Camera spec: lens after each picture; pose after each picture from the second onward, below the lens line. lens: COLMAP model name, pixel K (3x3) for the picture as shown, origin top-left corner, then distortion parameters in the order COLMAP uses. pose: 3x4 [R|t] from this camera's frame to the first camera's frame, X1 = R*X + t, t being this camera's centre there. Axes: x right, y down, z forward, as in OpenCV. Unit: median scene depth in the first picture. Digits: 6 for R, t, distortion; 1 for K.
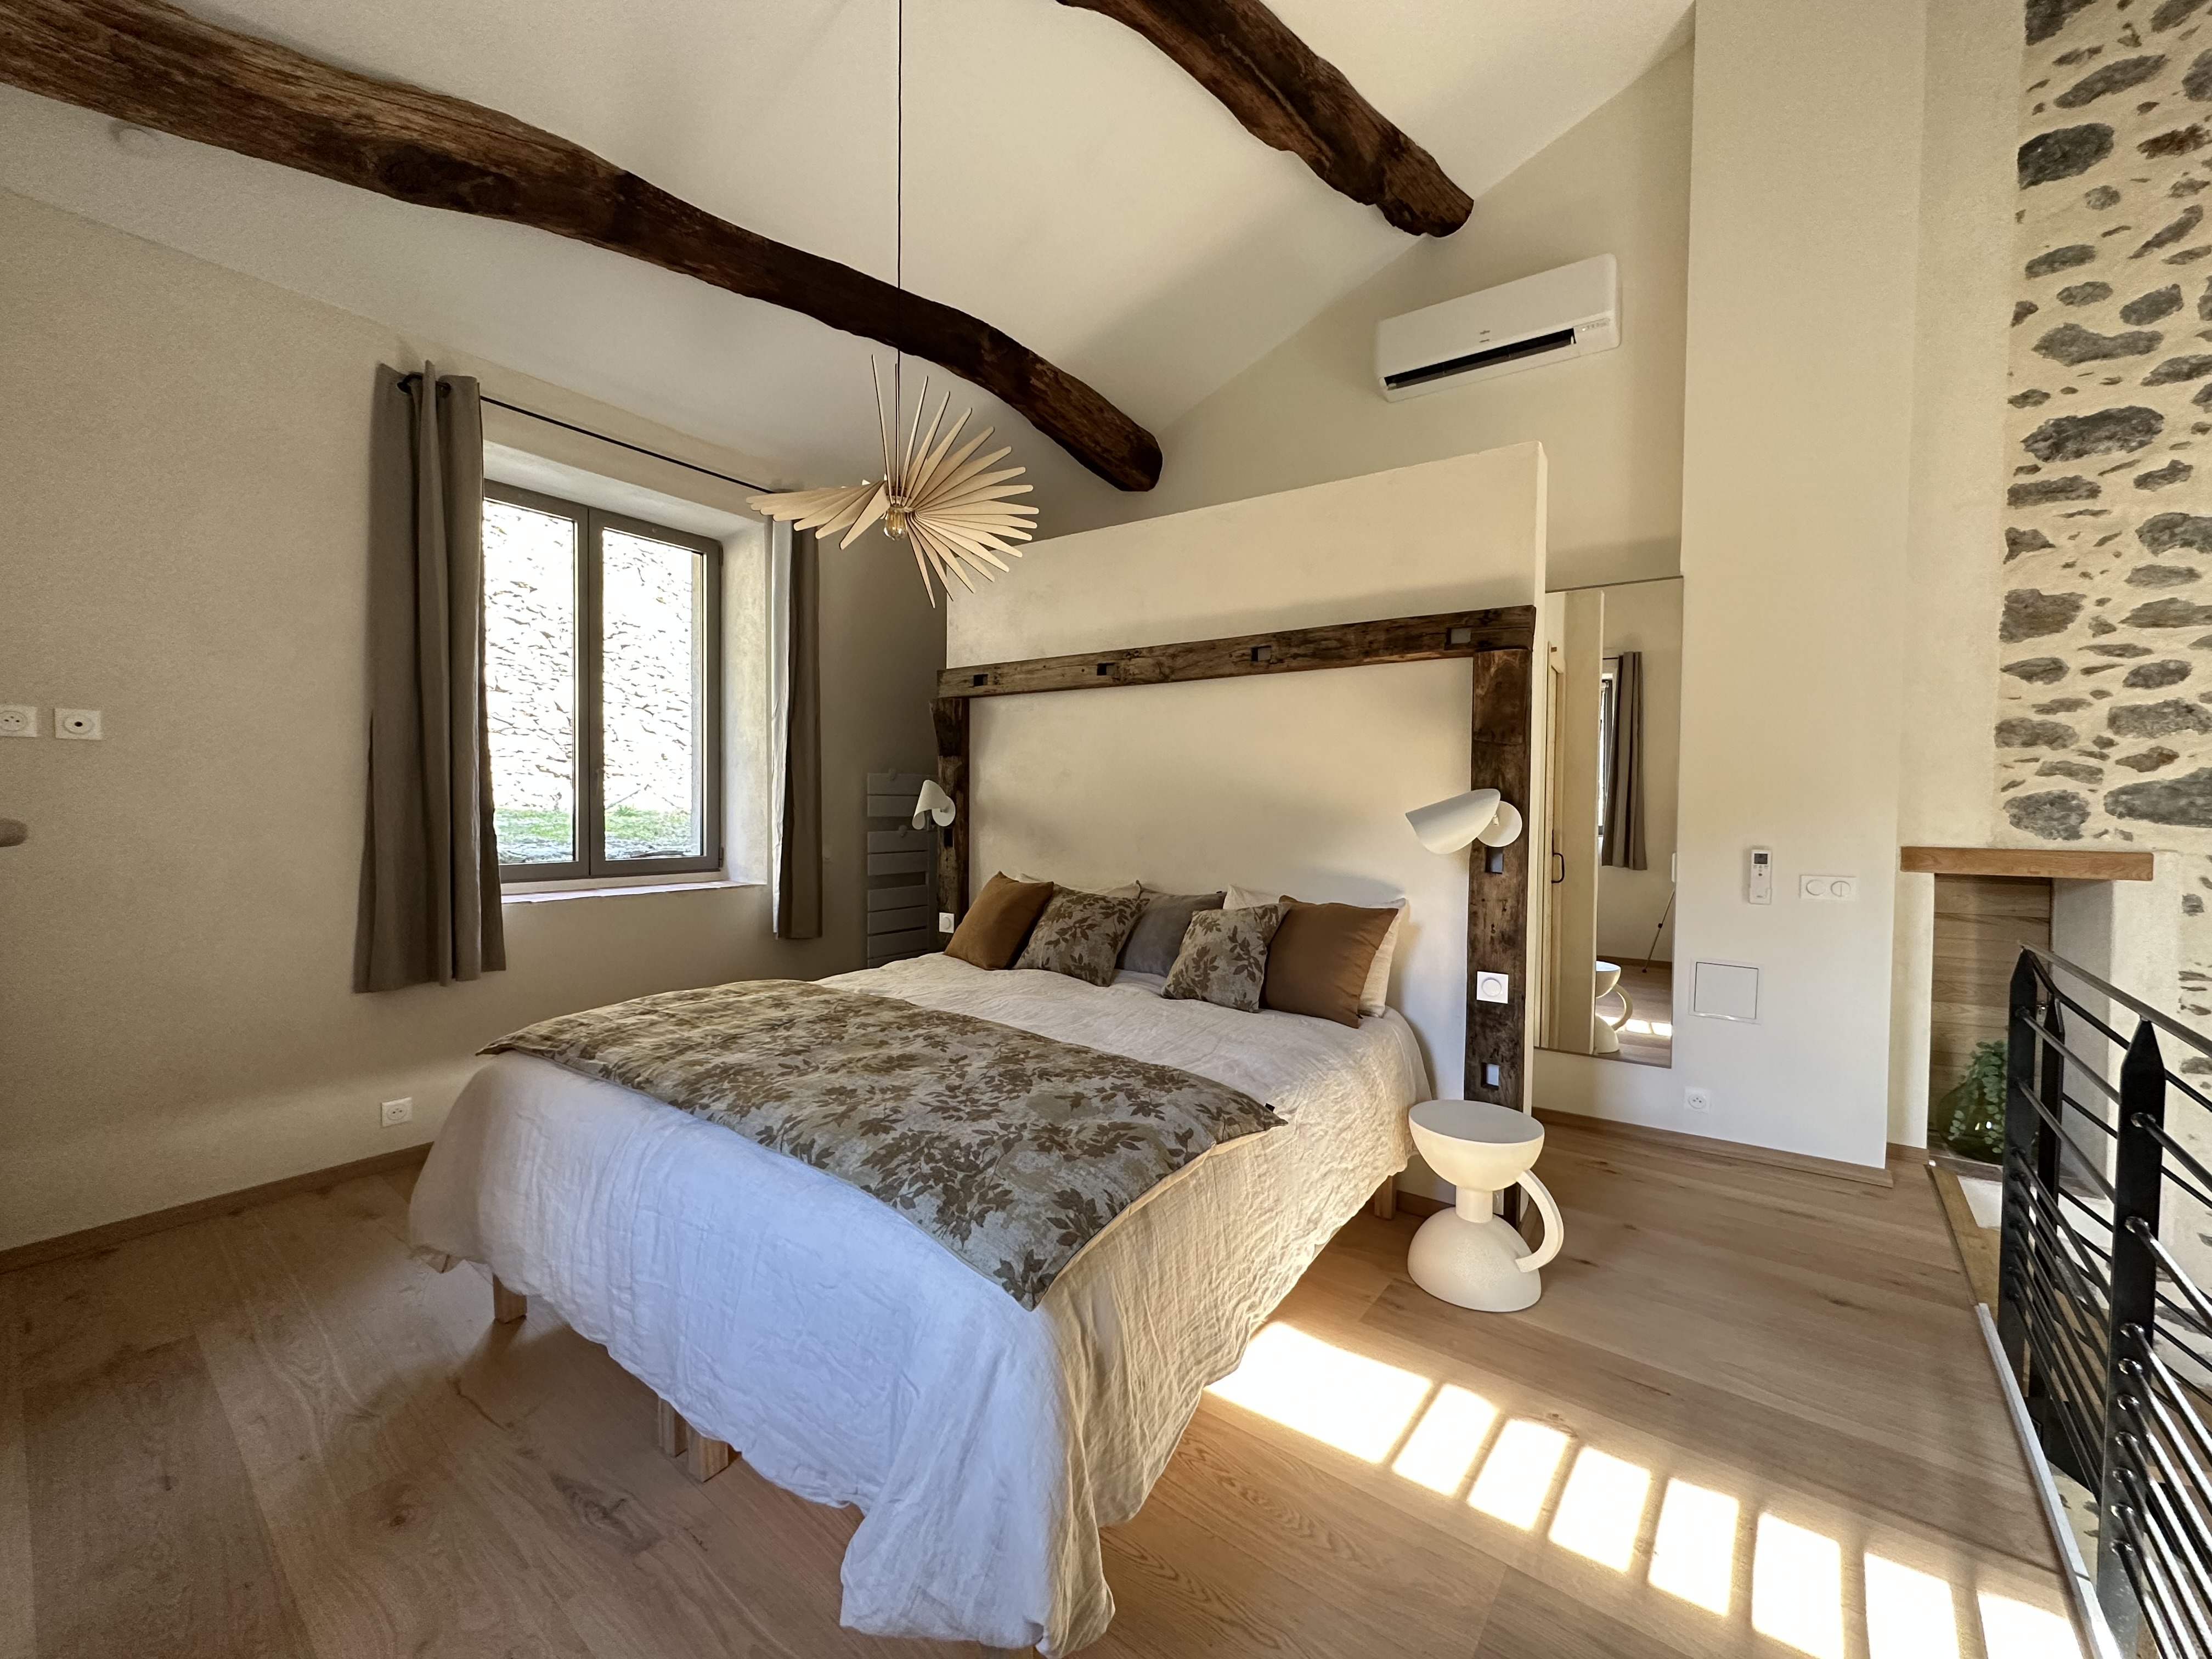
lens RADIAL K [[897.3, 0, 1106.0], [0, 897.3, 829.5], [0, 0, 1]] dist [0.001982, -0.000073]
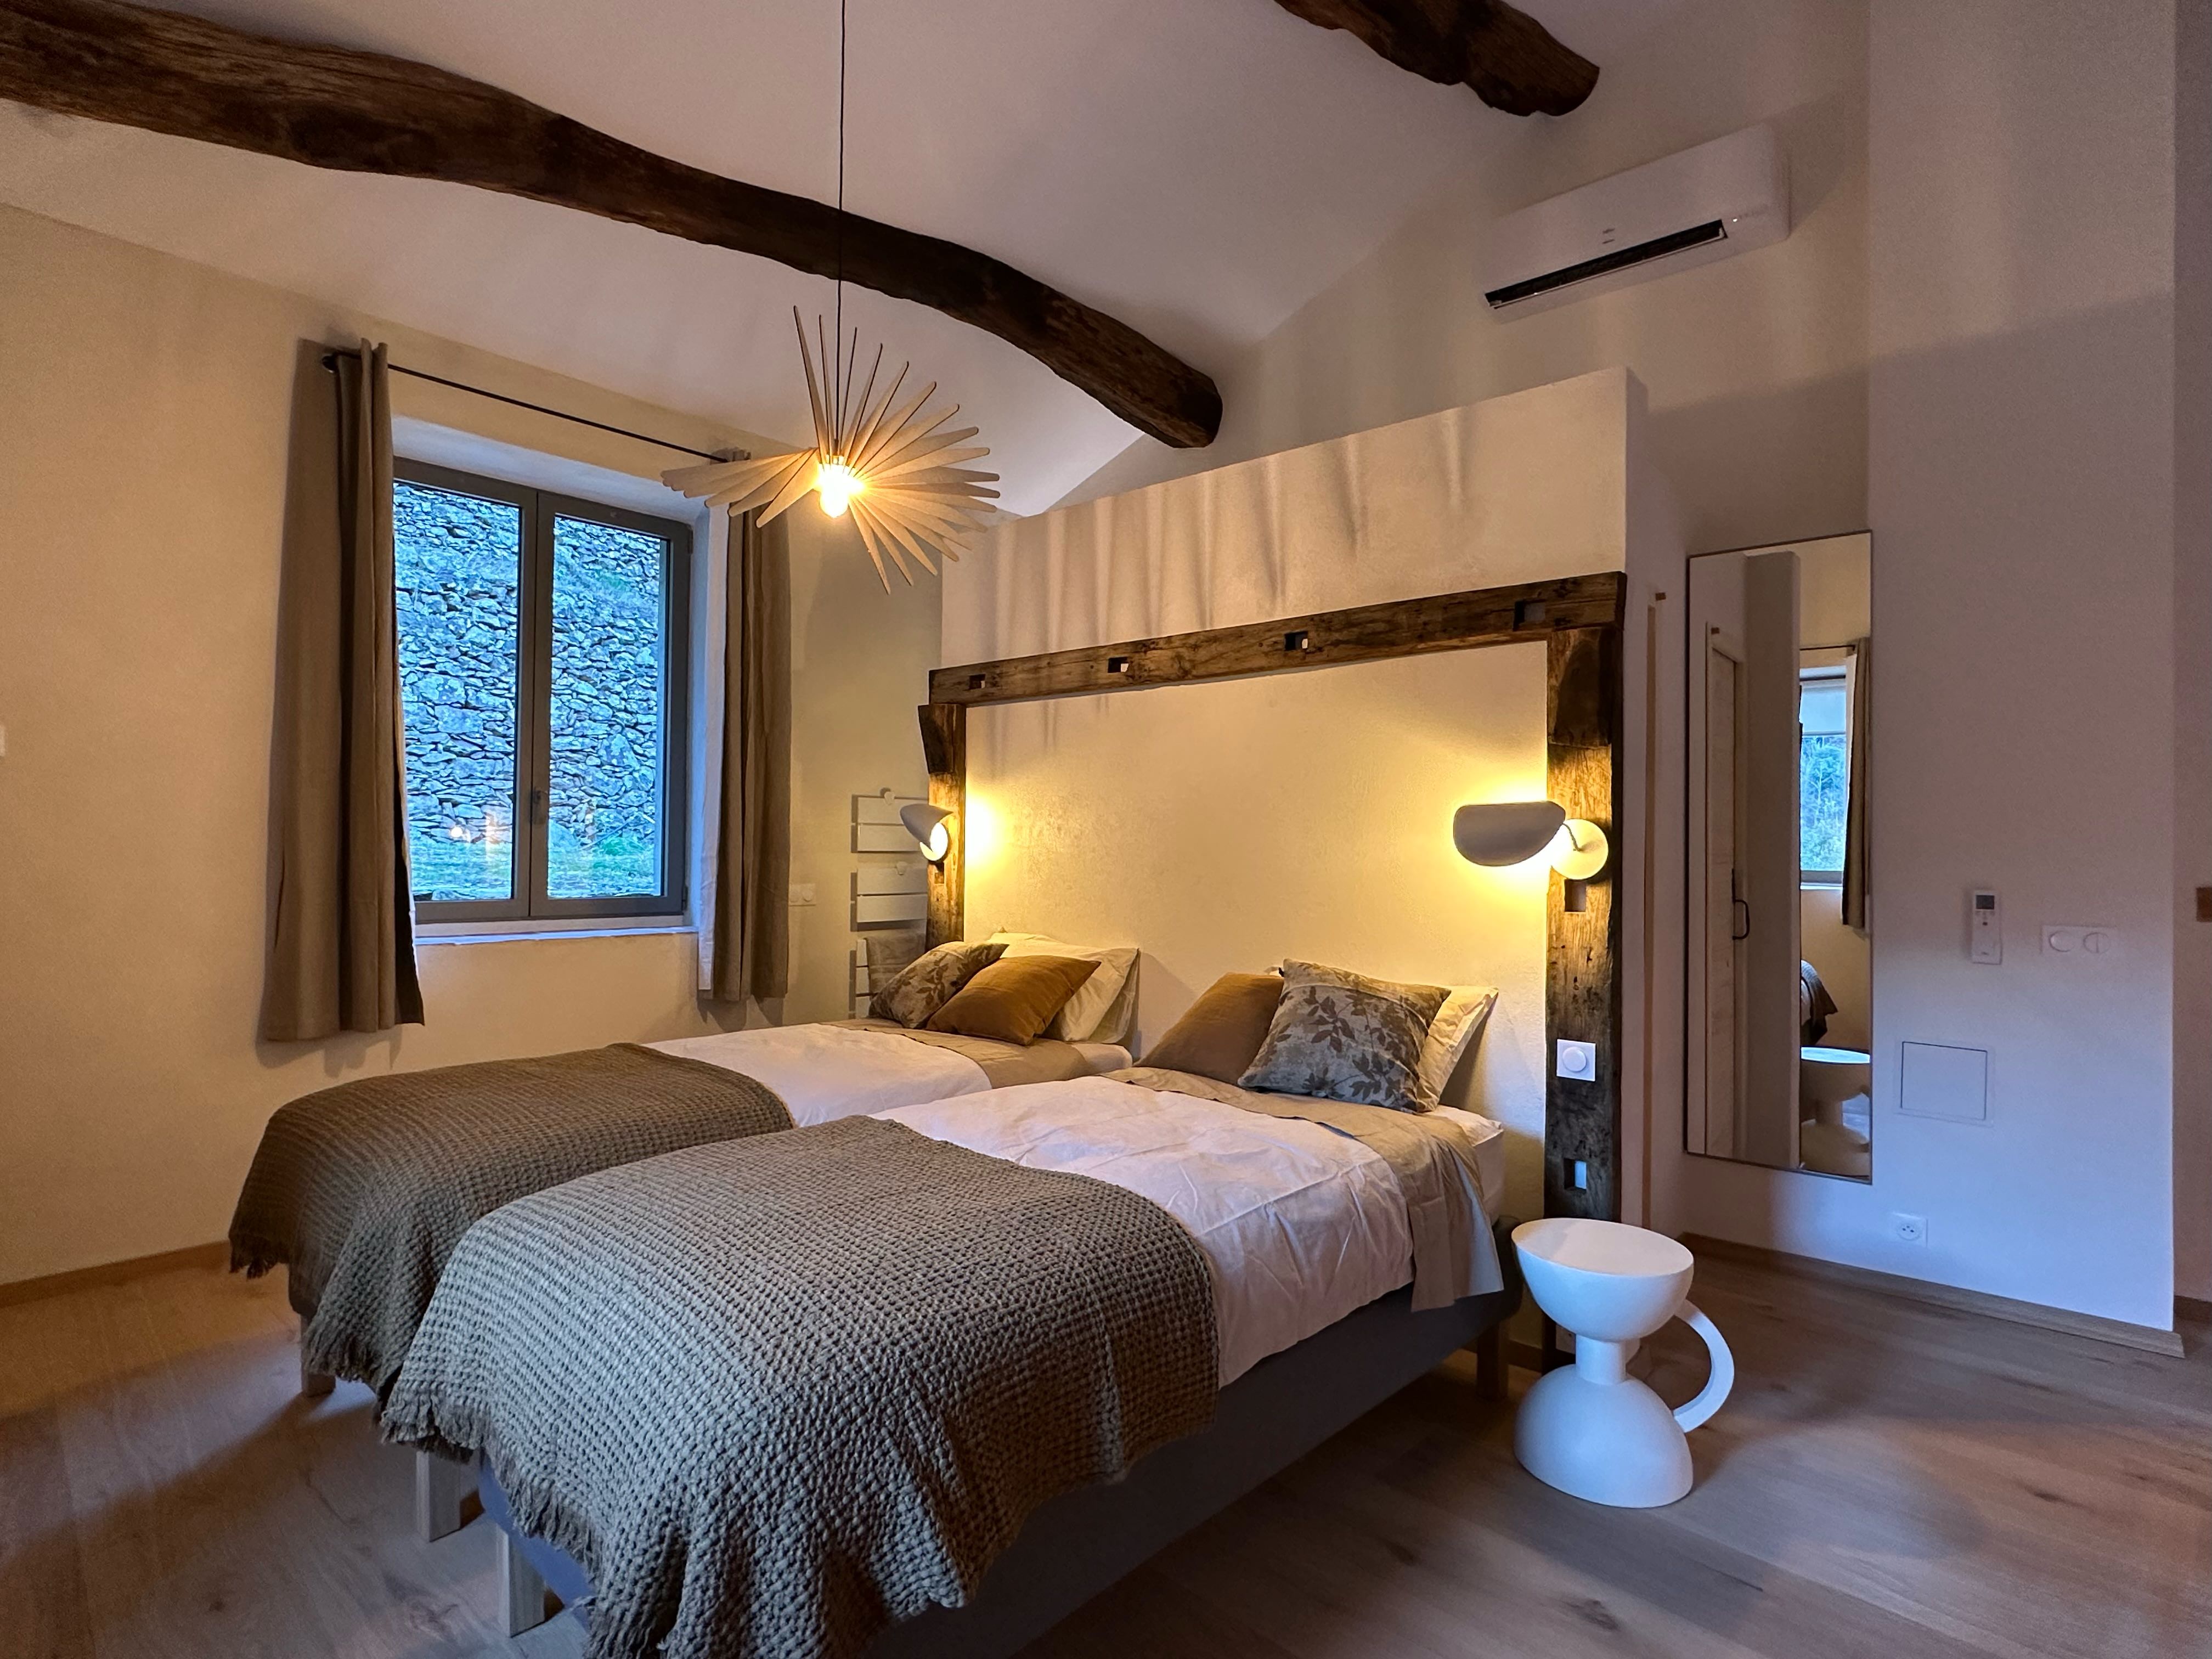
lens RADIAL K [[1158.1, 0, 1099.2], [0, 1158.1, 837.0], [0, 0, 1]] dist [-0.000076, 0.001631]
pose [[0.993185, 0.000069, -0.116552, 0.125512], [-0.004646, 0.999228, -0.039002, 0.021678], [0.116459, 0.039278, 0.992419, -0.045231]]
